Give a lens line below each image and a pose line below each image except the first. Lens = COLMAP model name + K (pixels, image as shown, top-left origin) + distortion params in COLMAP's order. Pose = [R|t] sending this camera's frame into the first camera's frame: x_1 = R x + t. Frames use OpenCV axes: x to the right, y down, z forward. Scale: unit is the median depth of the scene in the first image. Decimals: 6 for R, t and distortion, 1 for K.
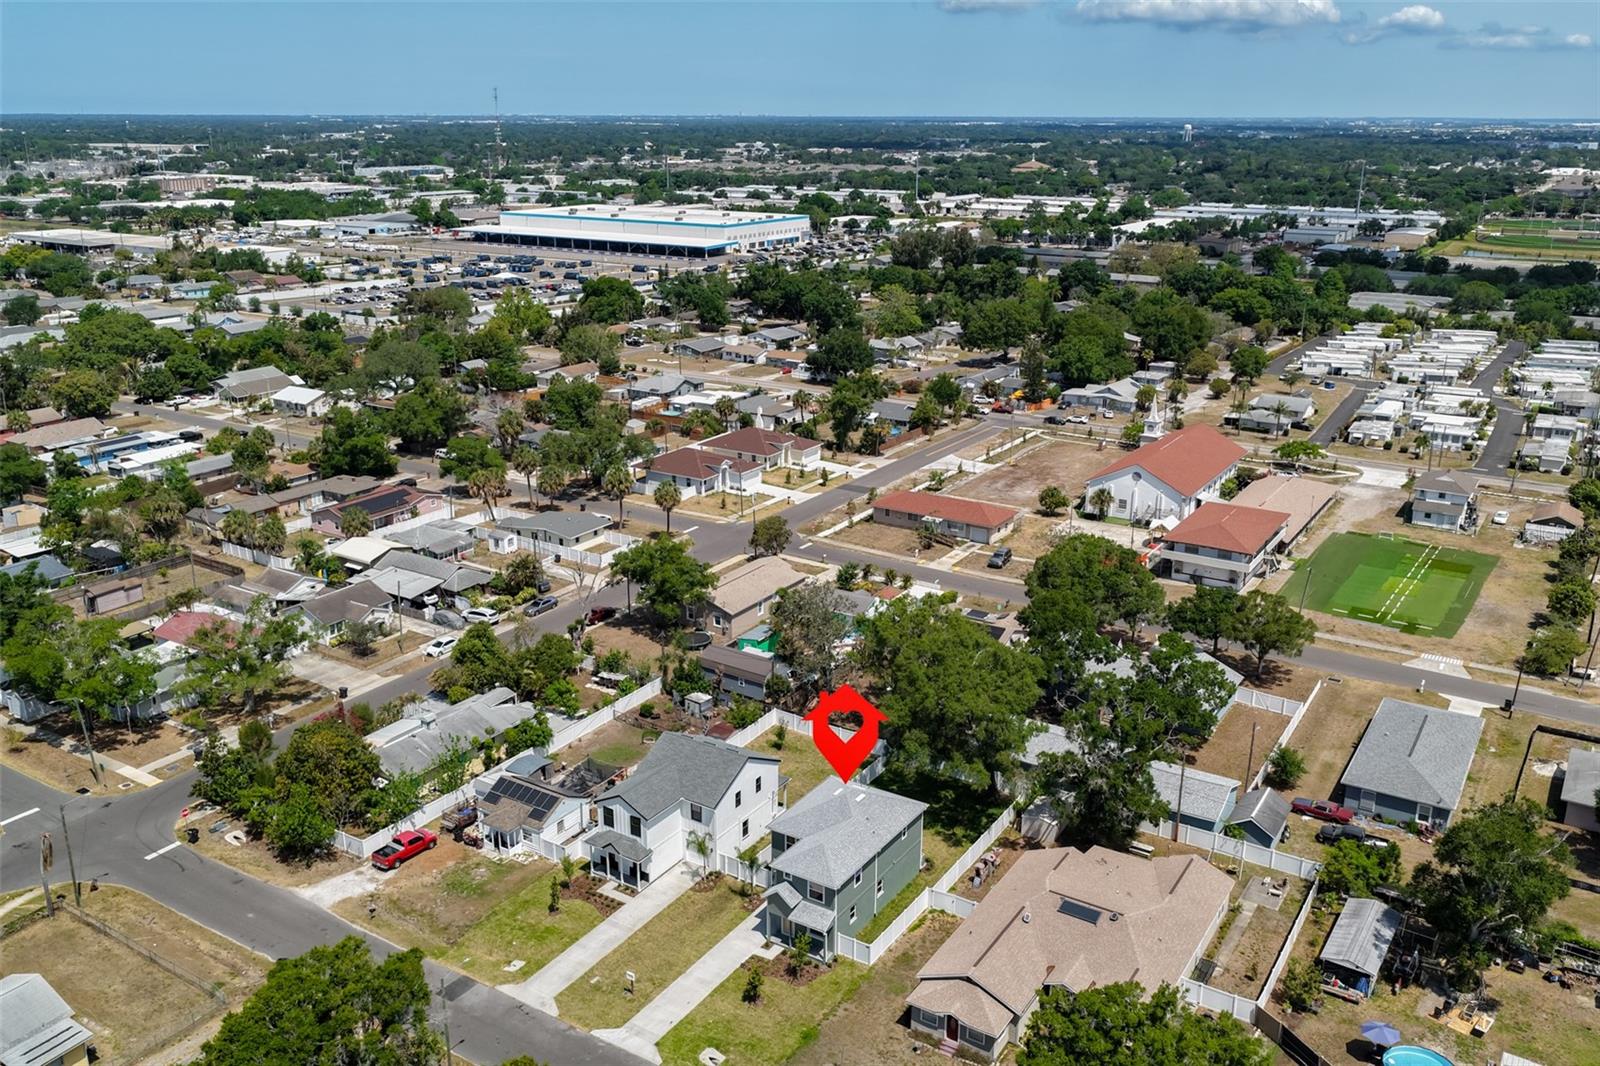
lens RADIAL K [[1326.1, 0, 800.0], [0, 1326.1, 533.0], [0, 0, 1]] dist [-0.017942, 0.040121]
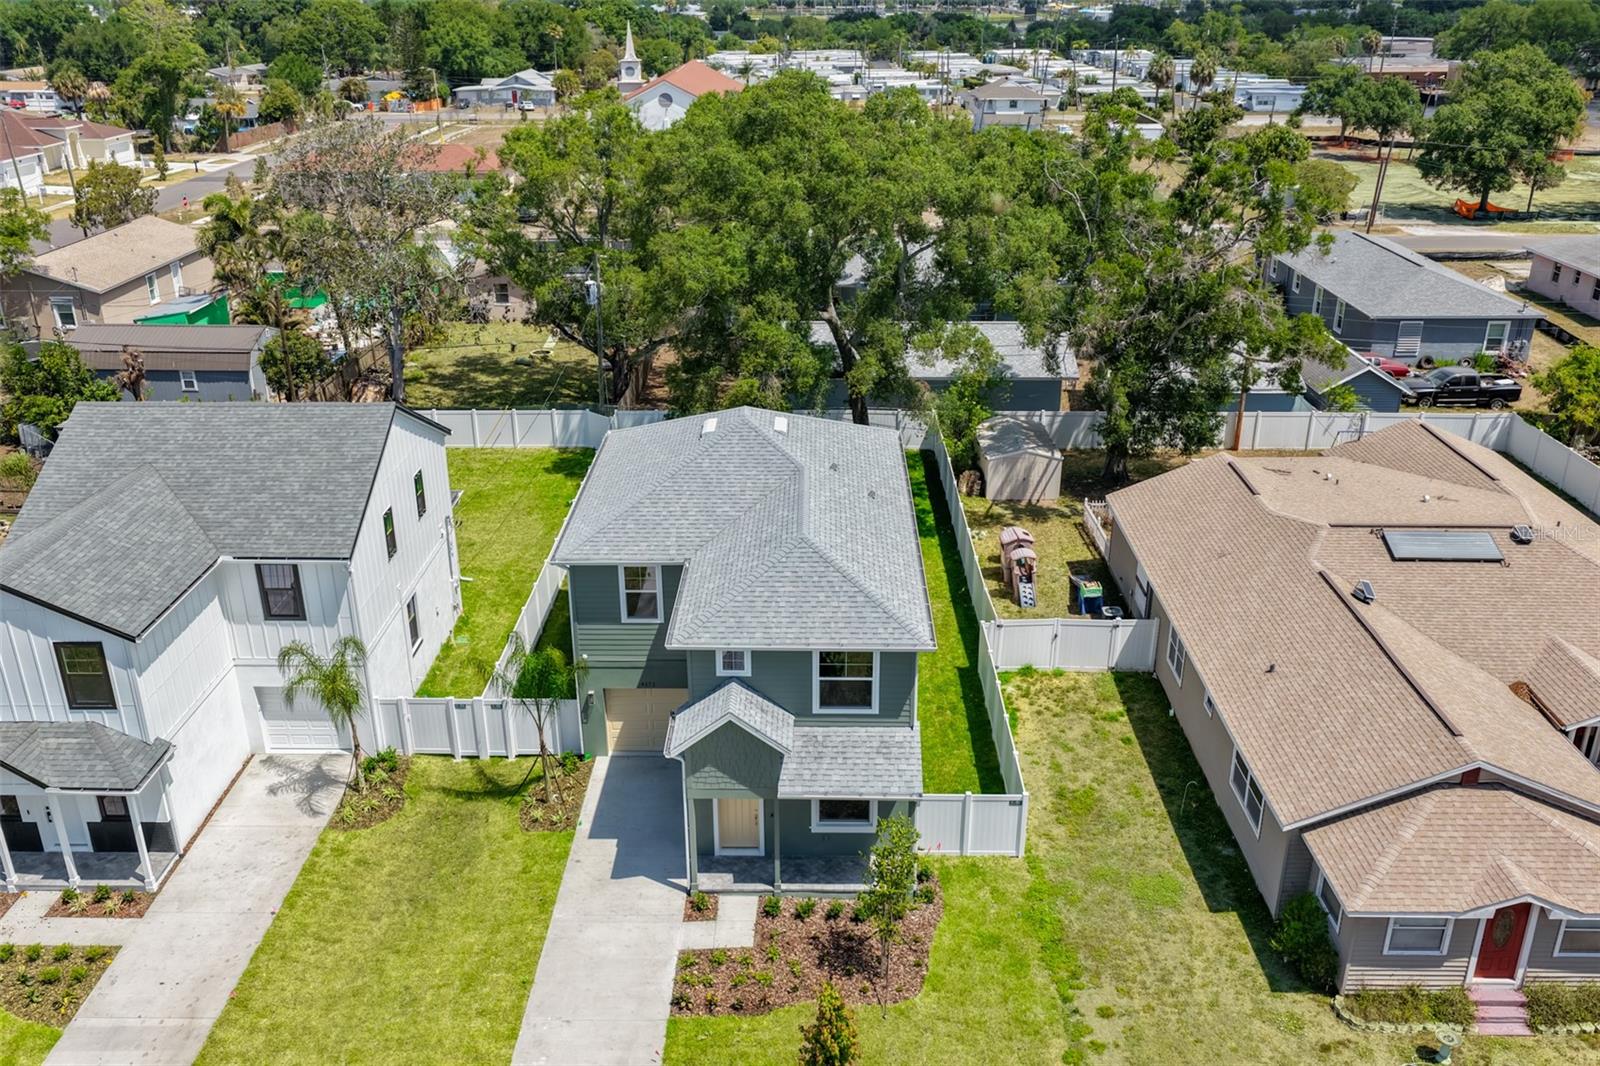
lens RADIAL K [[1326.1, 0, 800.0], [0, 1326.1, 533.0], [0, 0, 1]] dist [-0.017942, 0.040121]
pose [[0.850039, -0.210193, 0.482963, -0.064356], [0.163796, 0.976950, 0.136894, 0.092157], [-0.500605, -0.037257, 0.864874, 0.353348]]
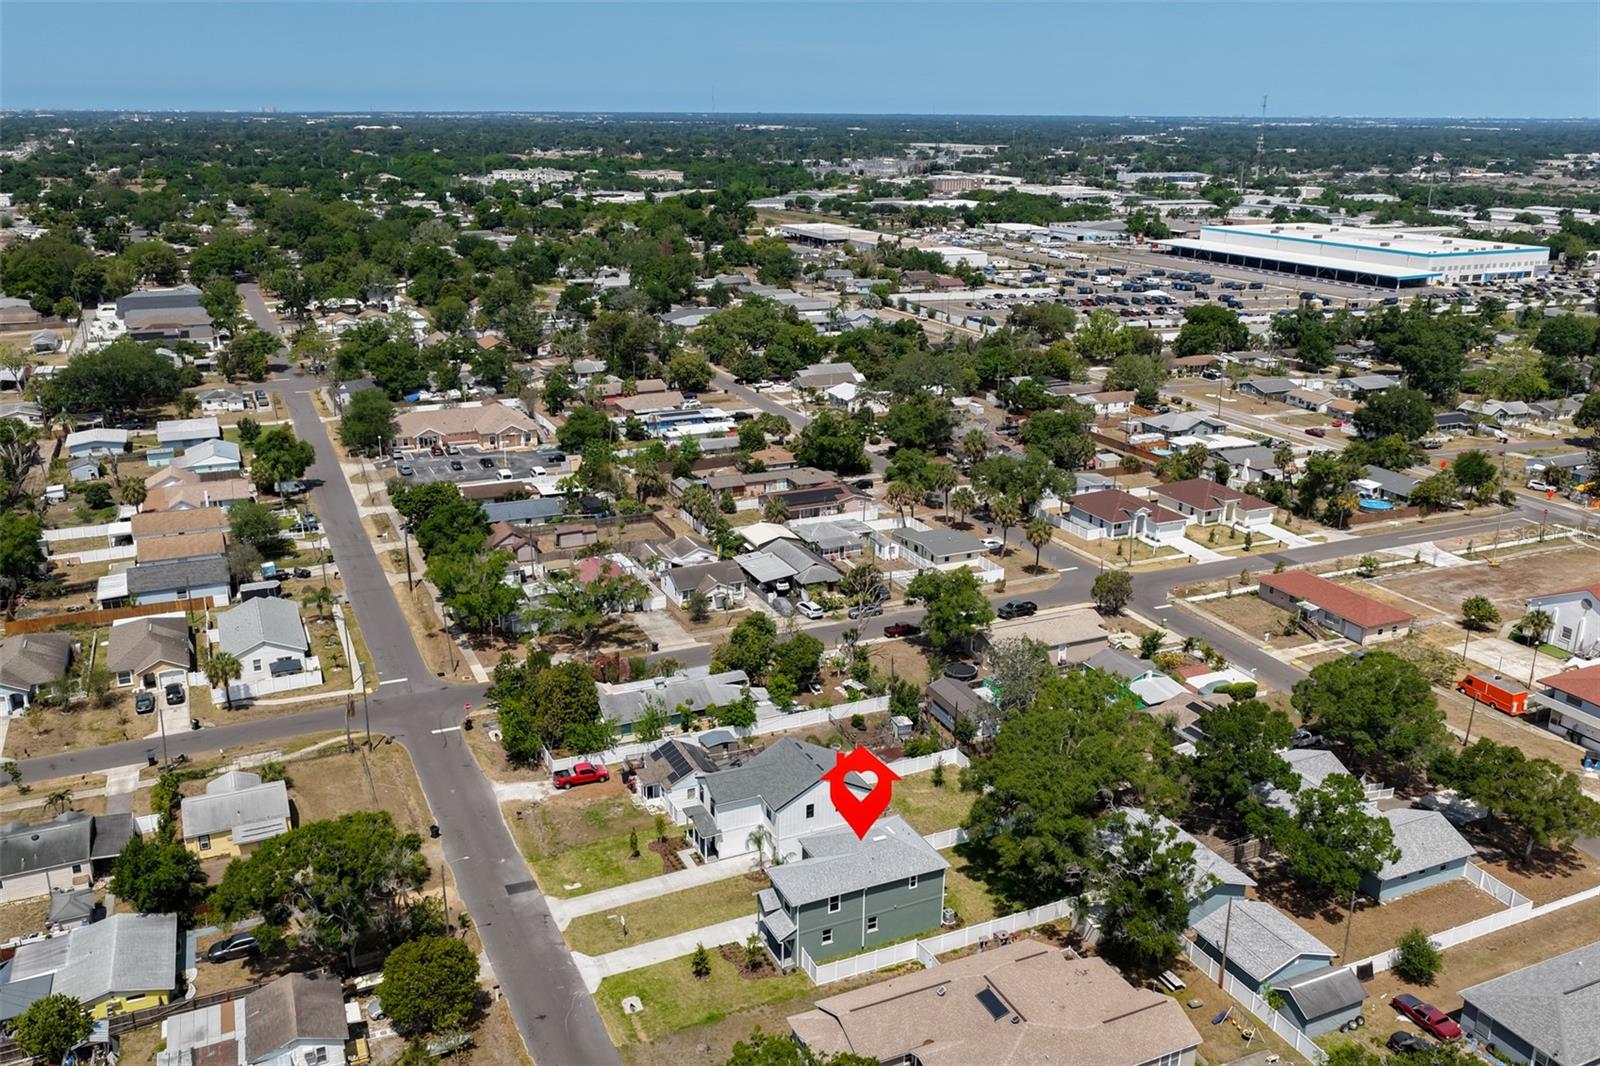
lens RADIAL K [[1326.1, 0, 800.0], [0, 1326.1, 533.0], [0, 0, 1]] dist [-0.017942, 0.040121]
pose [[0.838605, 0.168213, -0.518118, 0.256520], [-0.168379, 0.984595, 0.047128, -0.041632], [0.518064, 0.047718, 0.854010, 0.022313]]
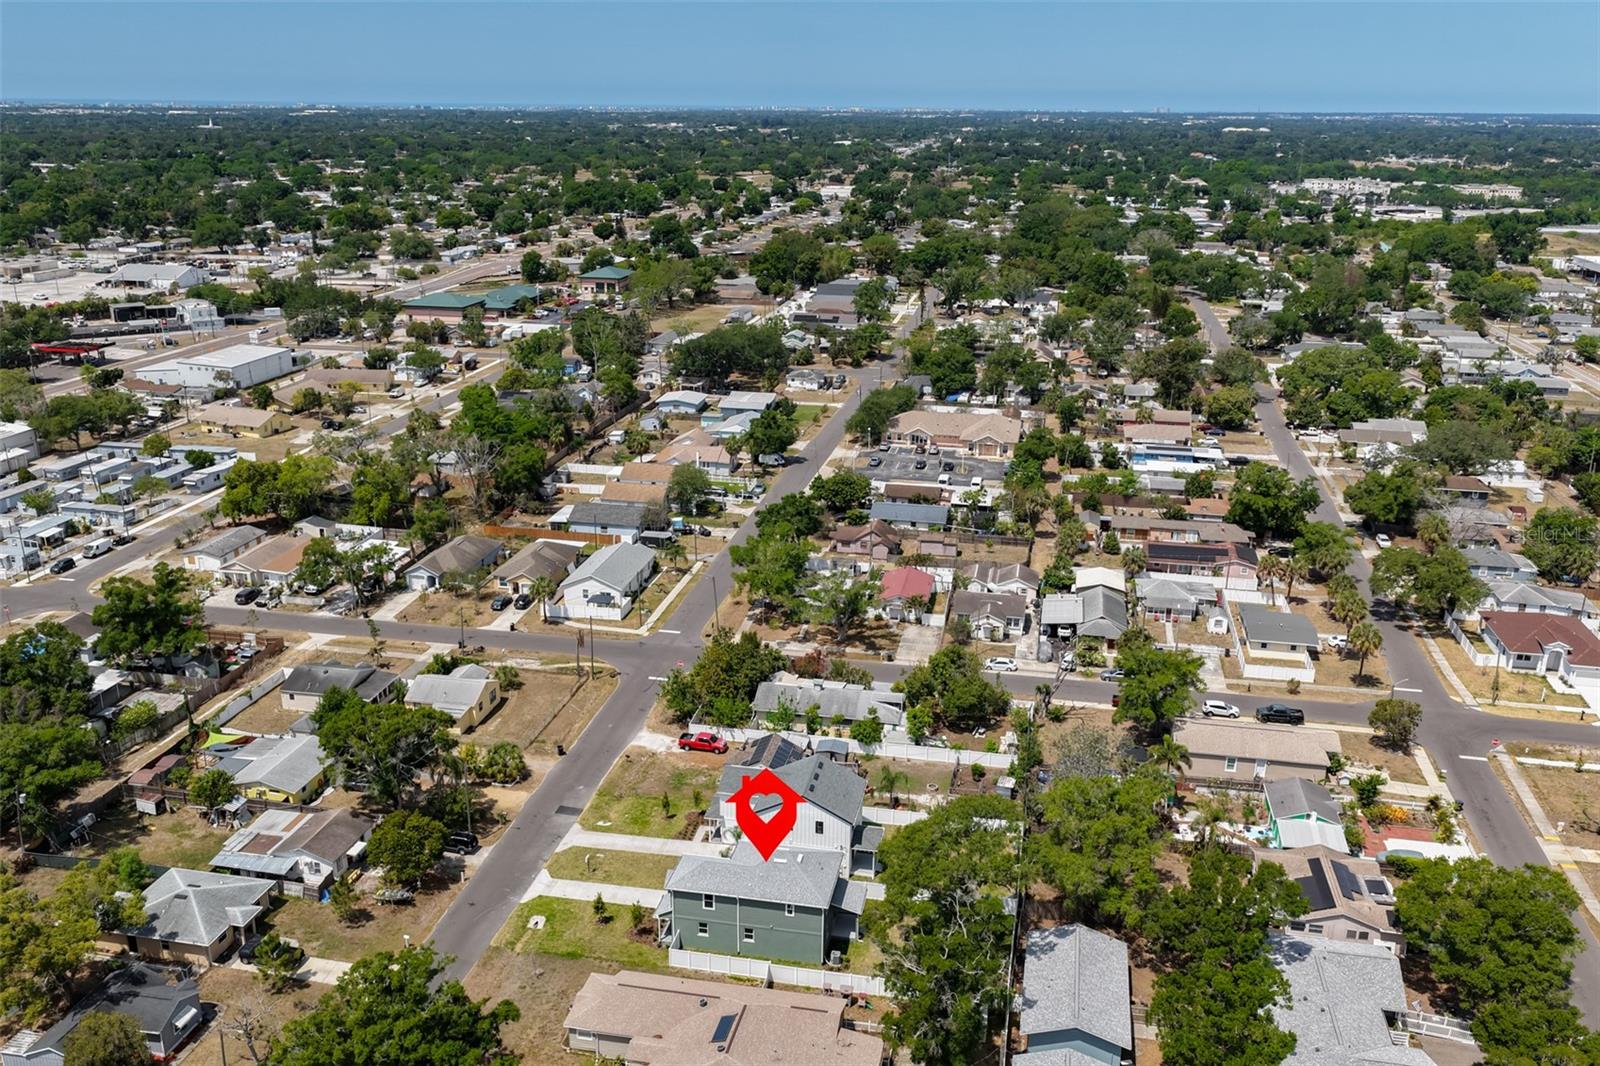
lens RADIAL K [[1326.1, 0, 800.0], [0, 1326.1, 533.0], [0, 0, 1]] dist [-0.017942, 0.040121]
pose [[0.362741, 0.288351, -0.886156, 0.492730], [-0.289079, 0.938832, 0.187159, -0.140657], [0.885919, 0.188279, 0.423909, 0.247333]]
